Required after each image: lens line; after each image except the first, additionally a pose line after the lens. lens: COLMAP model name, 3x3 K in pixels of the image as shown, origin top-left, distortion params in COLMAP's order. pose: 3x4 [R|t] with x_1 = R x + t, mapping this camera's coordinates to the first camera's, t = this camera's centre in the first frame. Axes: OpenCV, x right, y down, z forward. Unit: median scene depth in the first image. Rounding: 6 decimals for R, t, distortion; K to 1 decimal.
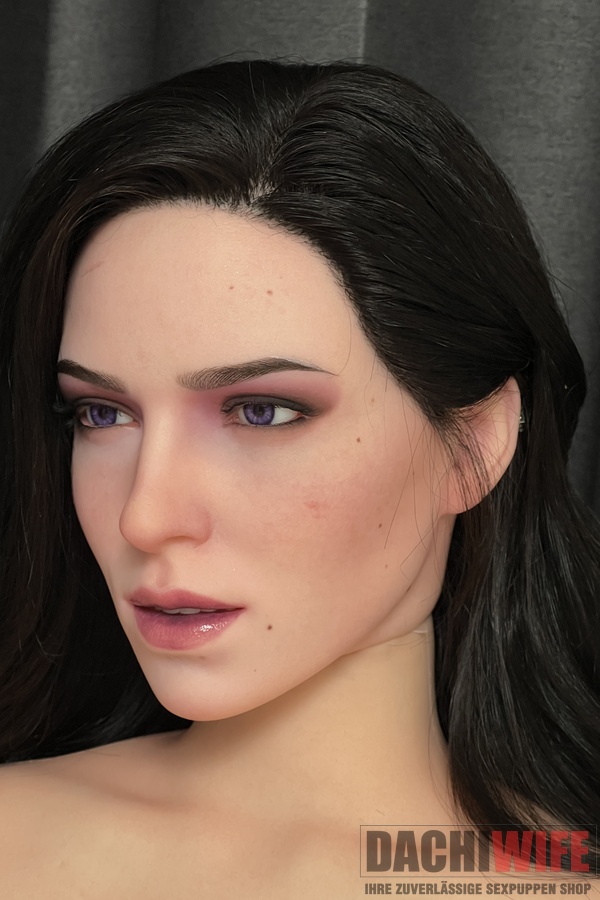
lens RADIAL K [[1985.6, 0, 300.0], [0, 1985.6, 450.0], [0, 0, 1]] dist [-0.022231, 0.079502]
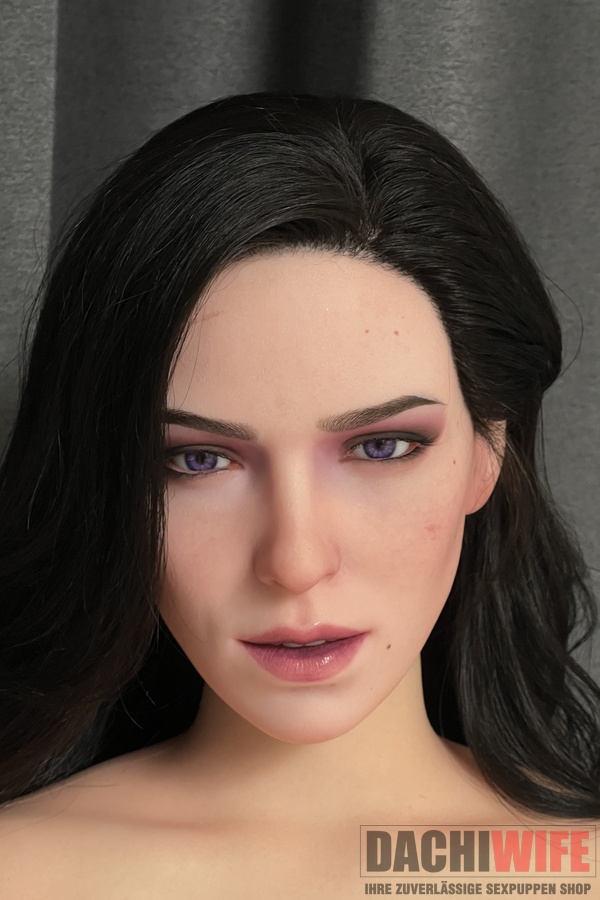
lens RADIAL K [[1985.6, 0, 300.0], [0, 1985.6, 450.0], [0, 0, 1]] dist [-0.022231, 0.079502]
pose [[0.877581, -0.102030, 0.468446, -0.542948], [0.071321, 0.994004, 0.082887, -0.105901], [-0.474094, -0.039330, 0.879595, 0.099627]]
